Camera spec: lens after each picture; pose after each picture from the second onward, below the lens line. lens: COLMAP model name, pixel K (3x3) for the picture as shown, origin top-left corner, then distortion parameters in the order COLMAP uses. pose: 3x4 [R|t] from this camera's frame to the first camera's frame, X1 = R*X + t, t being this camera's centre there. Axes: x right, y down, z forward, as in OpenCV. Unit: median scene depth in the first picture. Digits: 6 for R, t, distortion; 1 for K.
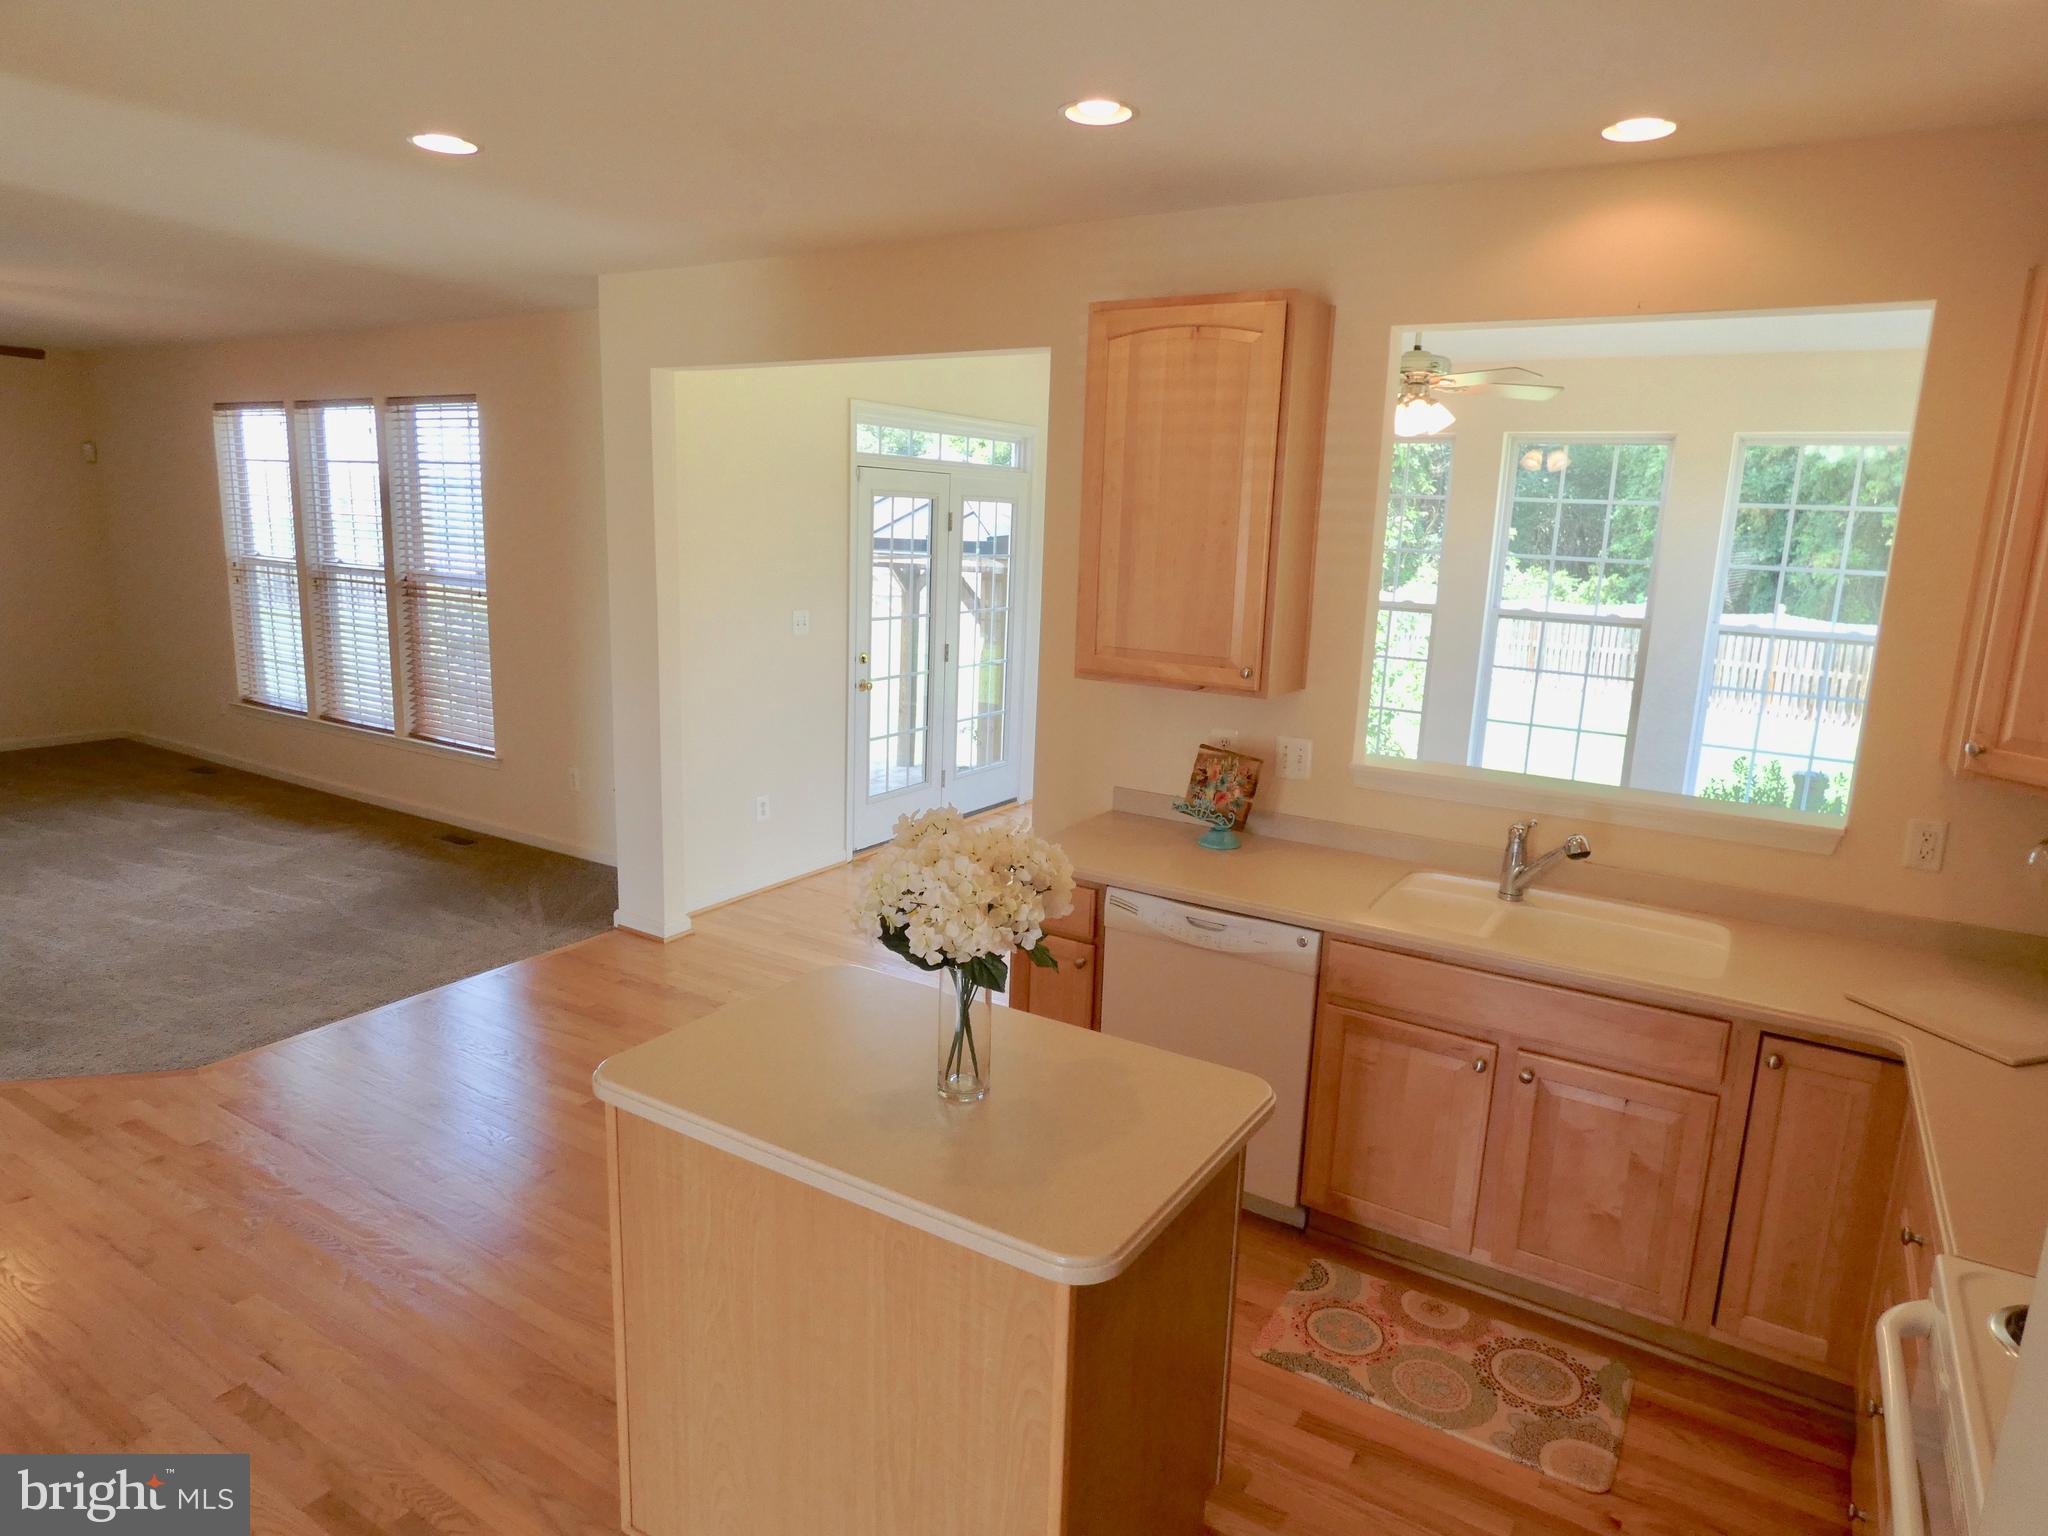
lens RADIAL K [[1238.9, 0, 1026.5], [0, 1238.9, 771.5], [0, 0, 1]] dist [-0.008204, 0.004245]
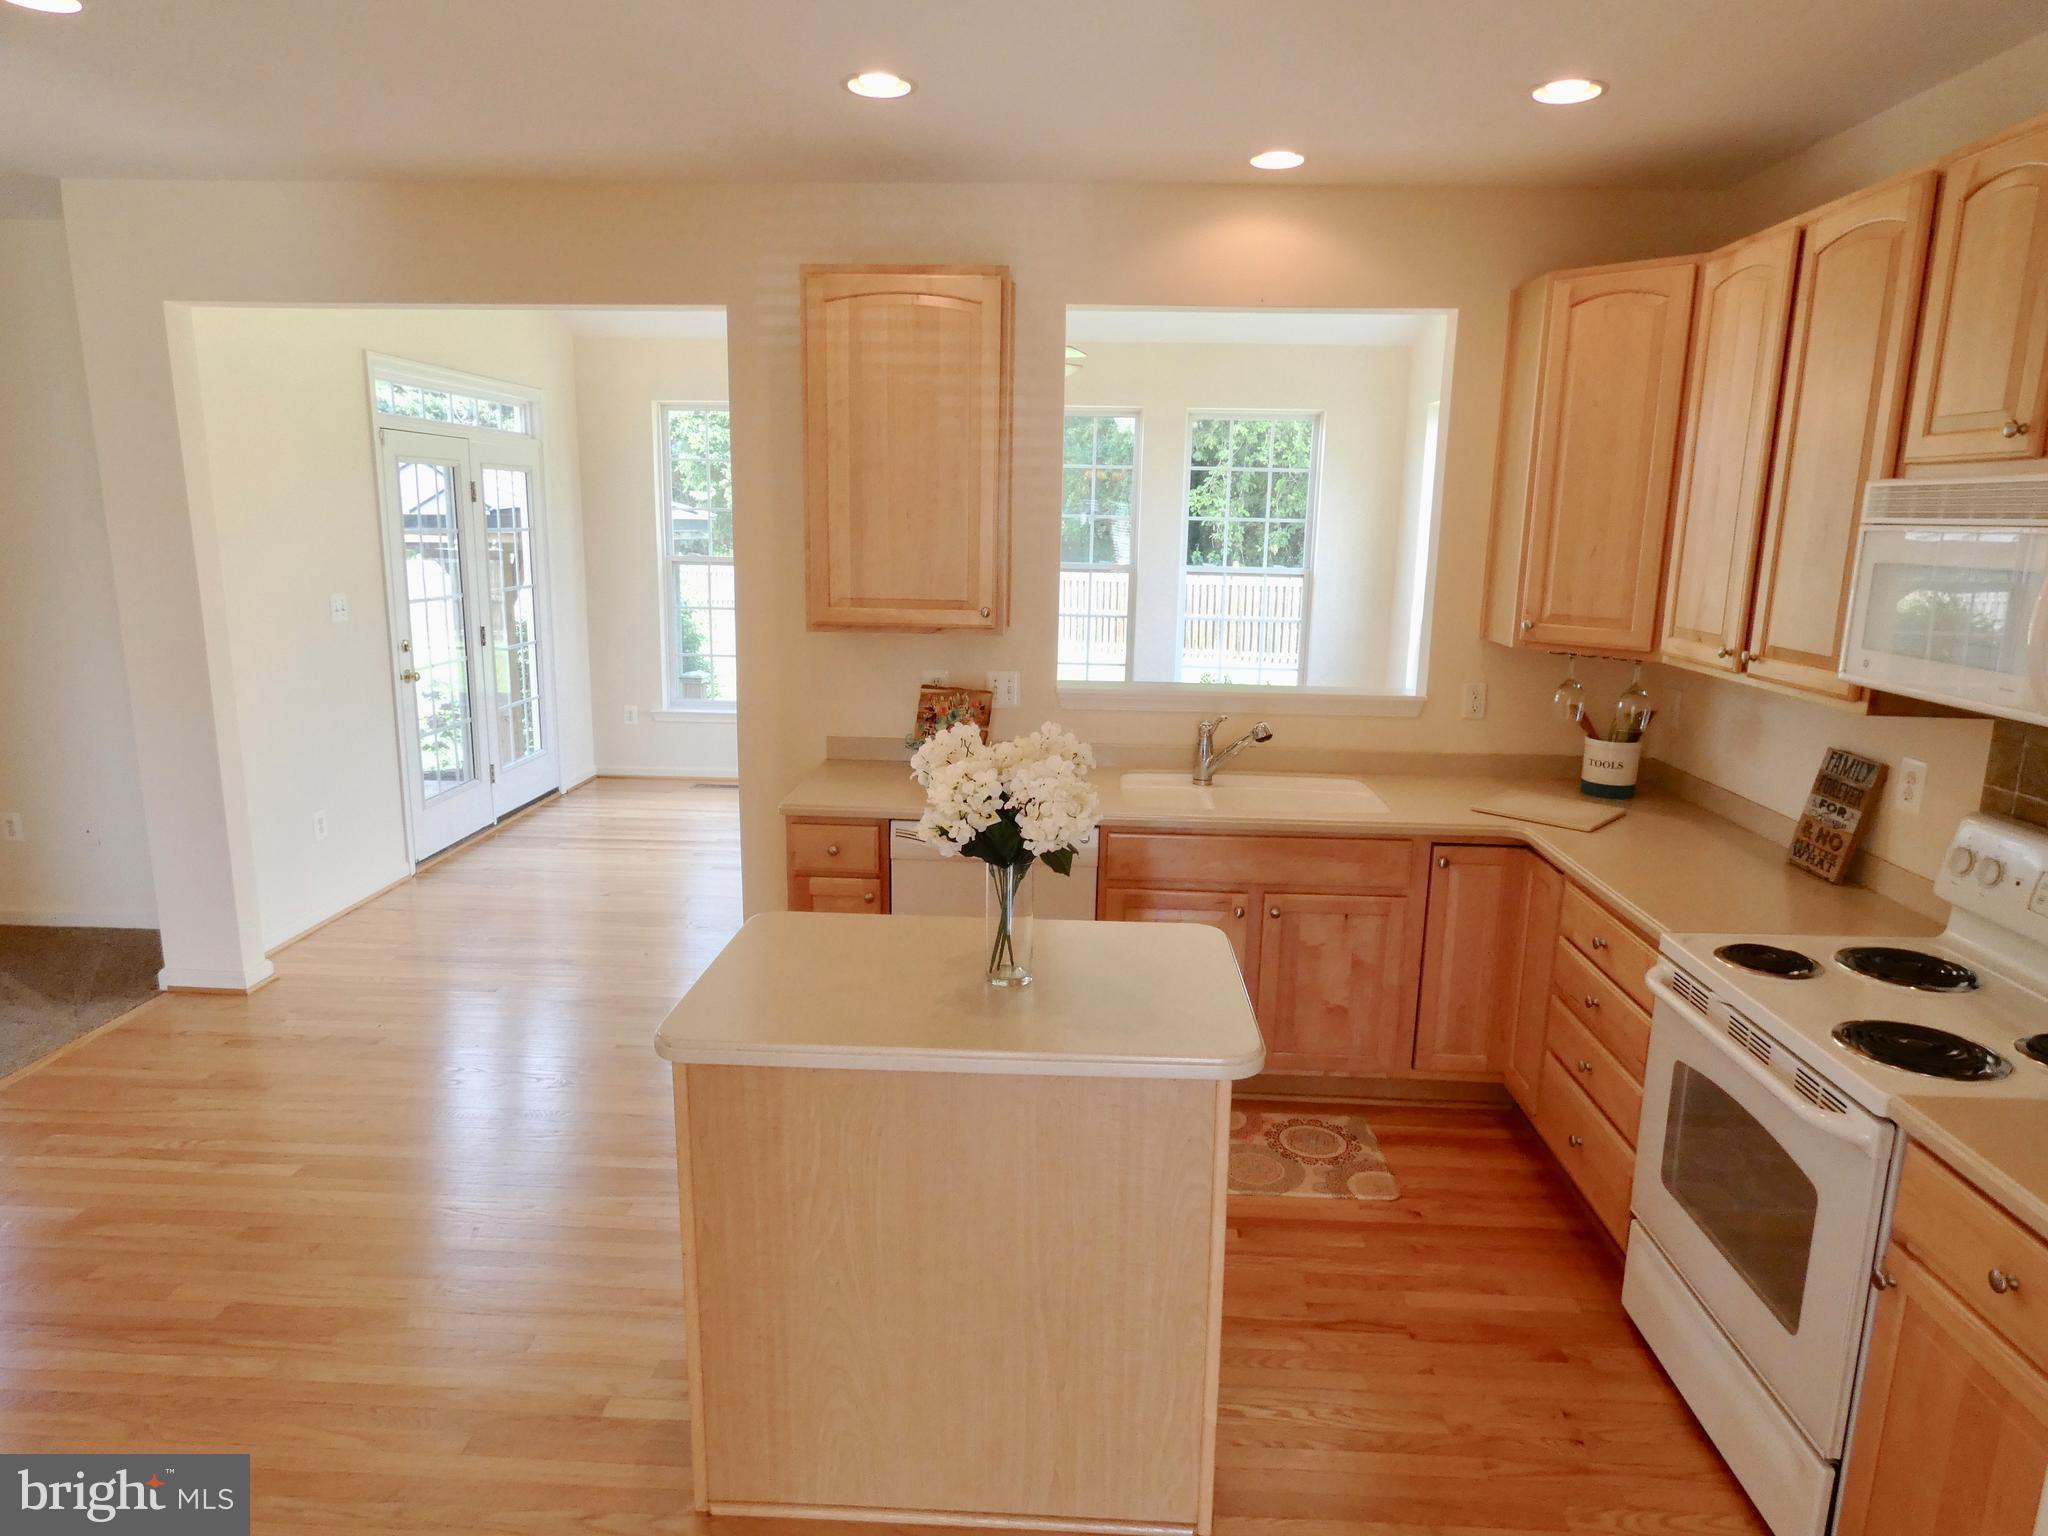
lens RADIAL K [[1238.9, 0, 1041.8], [0, 1238.9, 771.9], [0, 0, 1]] dist [-0.008204, 0.004245]
pose [[0.870058, -0.121108, 0.477841, -0.320222], [0.112234, 0.992560, 0.047205, 0.014885], [-0.480003, 0.012558, 0.877177, 0.005563]]
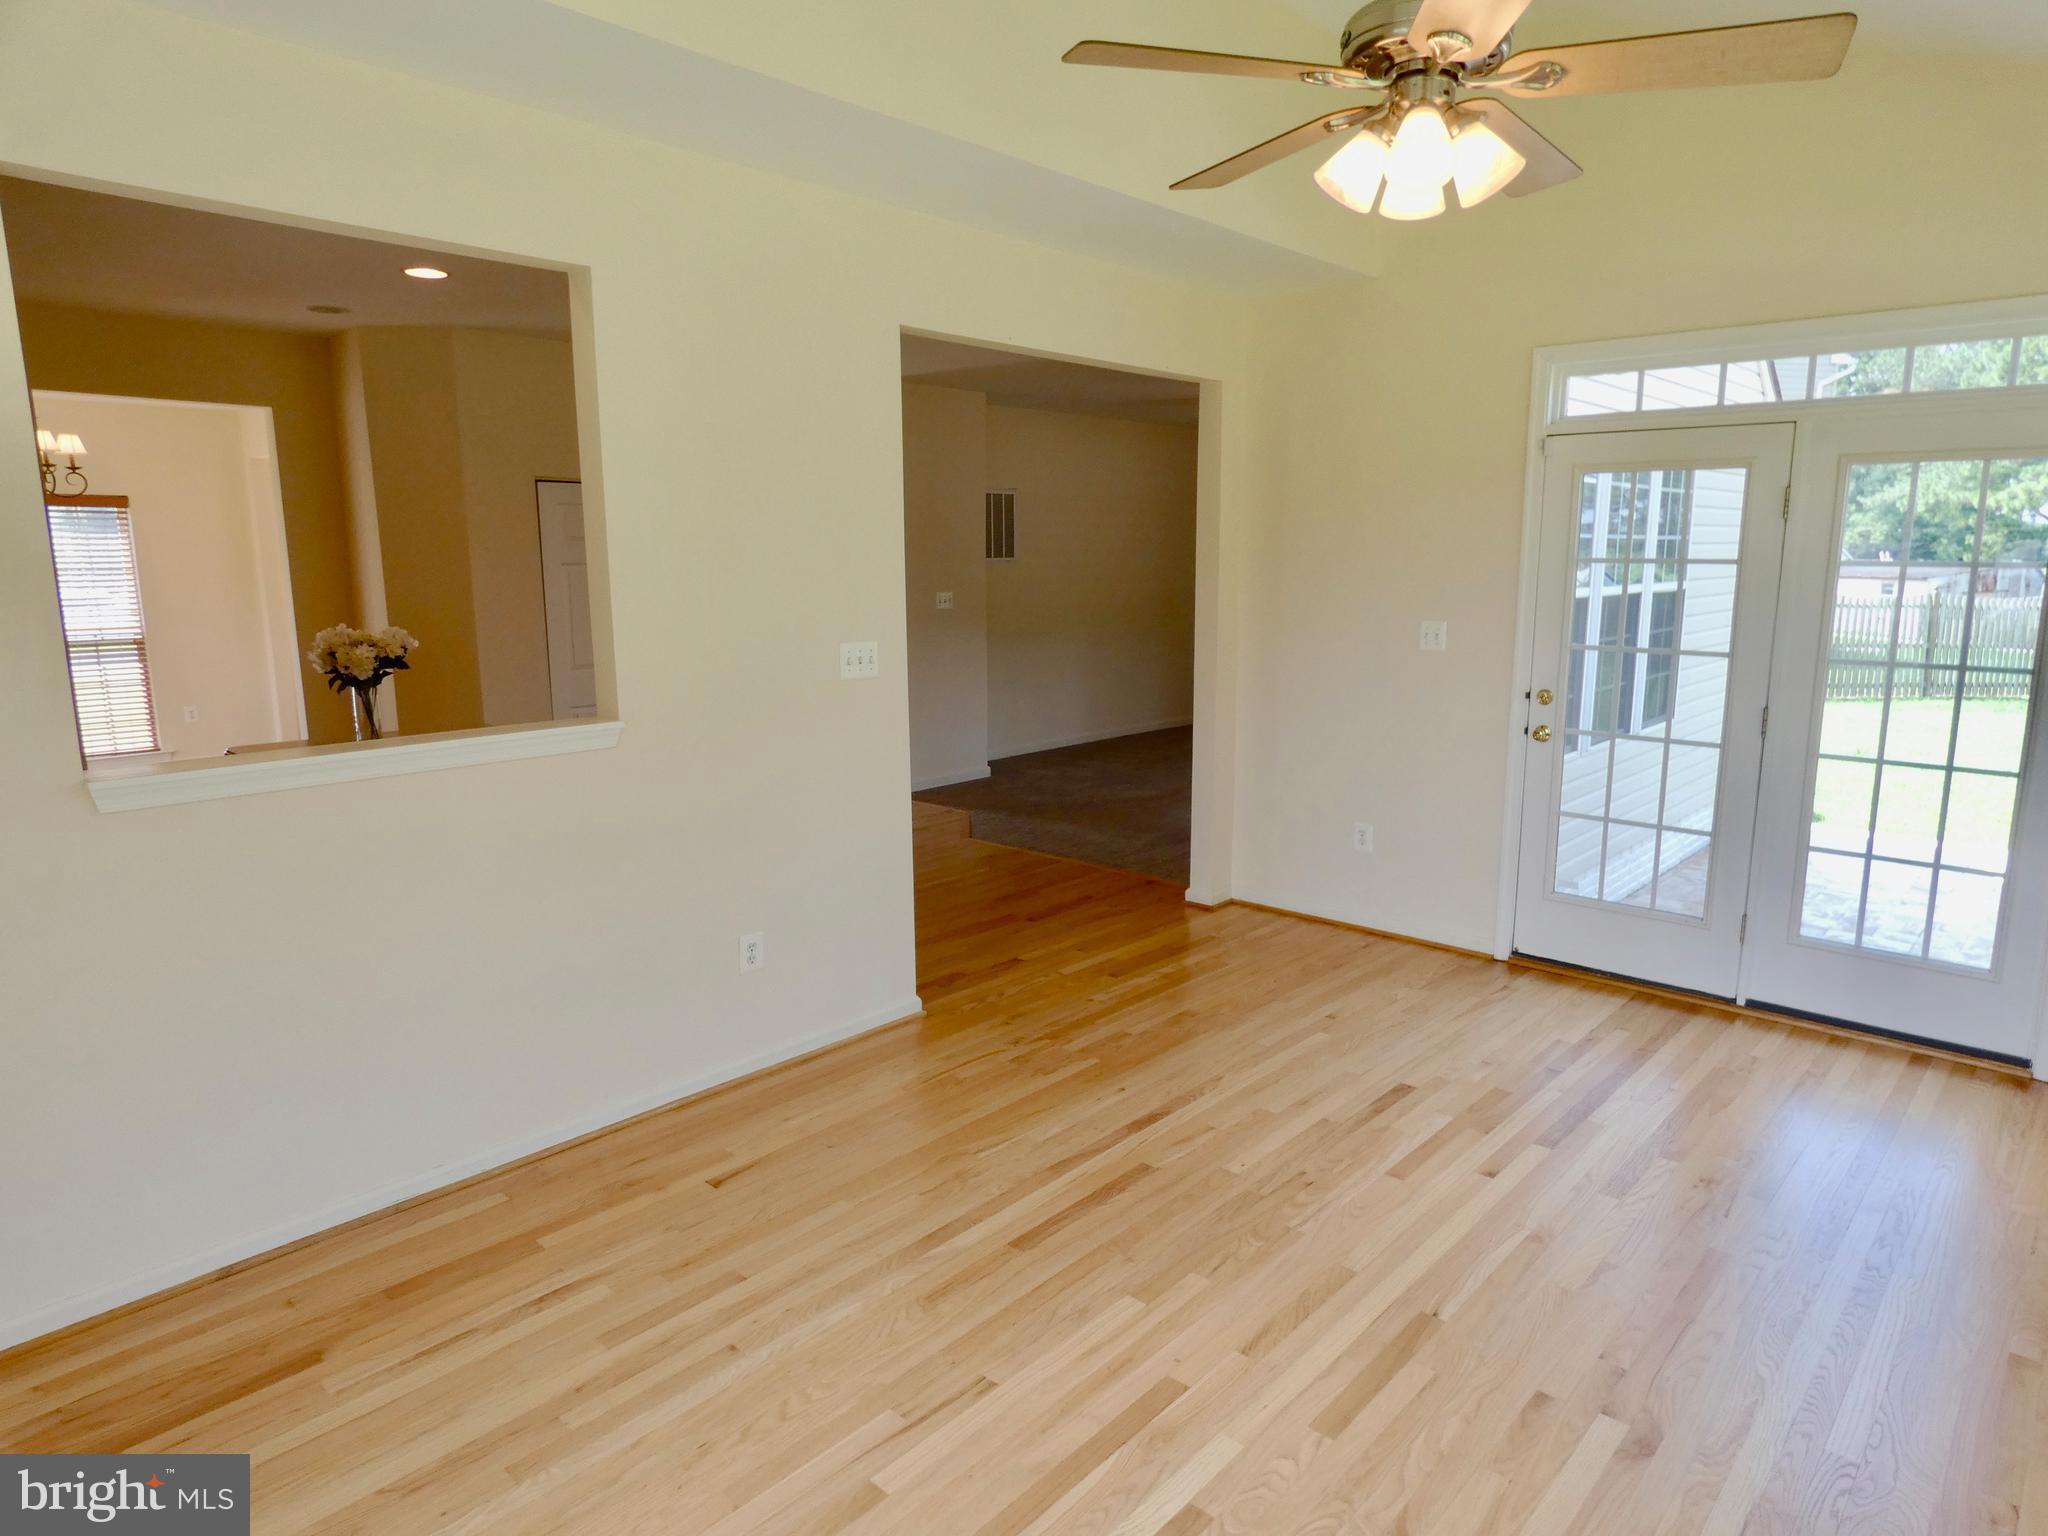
lens RADIAL K [[1238.9, 0, 1014.9], [0, 1238.9, 762.8], [0, 0, 1]] dist [-0.008204, 0.004245]
pose [[-0.187241, 0.139486, -0.972360, 1.220818], [-0.197739, 0.964252, 0.176400, -0.229754], [0.962206, 0.225303, -0.152966, 1.549578]]
